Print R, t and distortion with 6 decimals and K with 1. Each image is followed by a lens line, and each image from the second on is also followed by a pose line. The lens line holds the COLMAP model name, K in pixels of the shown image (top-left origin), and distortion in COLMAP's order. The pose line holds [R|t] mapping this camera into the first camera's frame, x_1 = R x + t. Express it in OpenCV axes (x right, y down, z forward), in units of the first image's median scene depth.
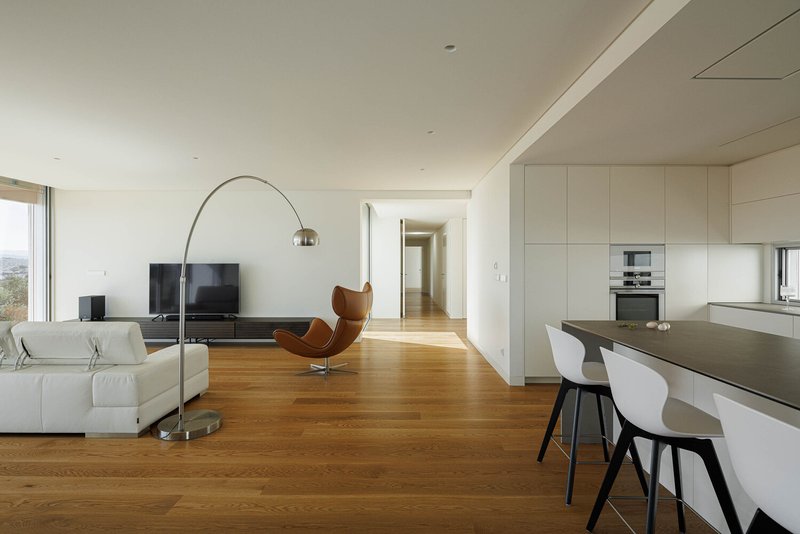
lens RADIAL K [[385.5, 0, 400.0], [0, 385.5, 267.0], [0, 0, 1]] dist [0.001396, 0.000091]
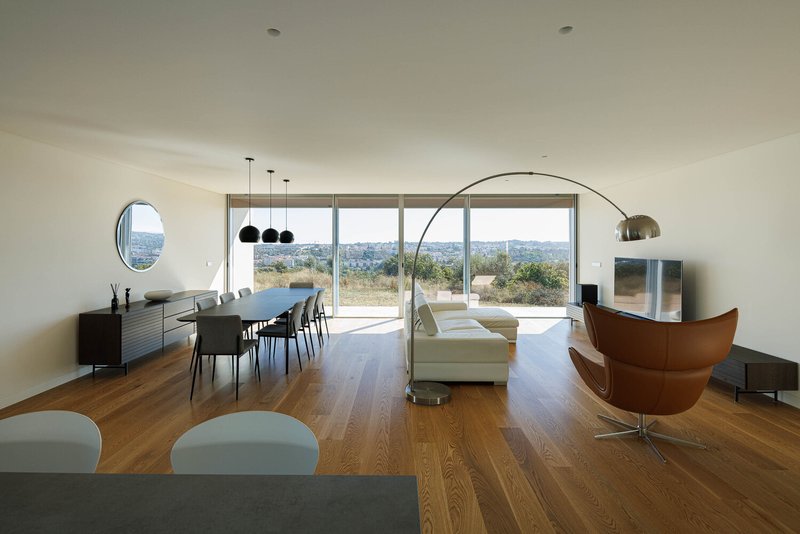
lens RADIAL K [[388.6, 0, 398.9], [0, 388.6, 247.7], [0, 0, 1]] dist [0.000147, 0.000025]
pose [[-0.001835, 0.003854, -0.999991, 0.533250], [-0.009427, 0.999948, 0.003871, -0.048454], [0.999954, 0.009434, -0.001798, 0.680795]]
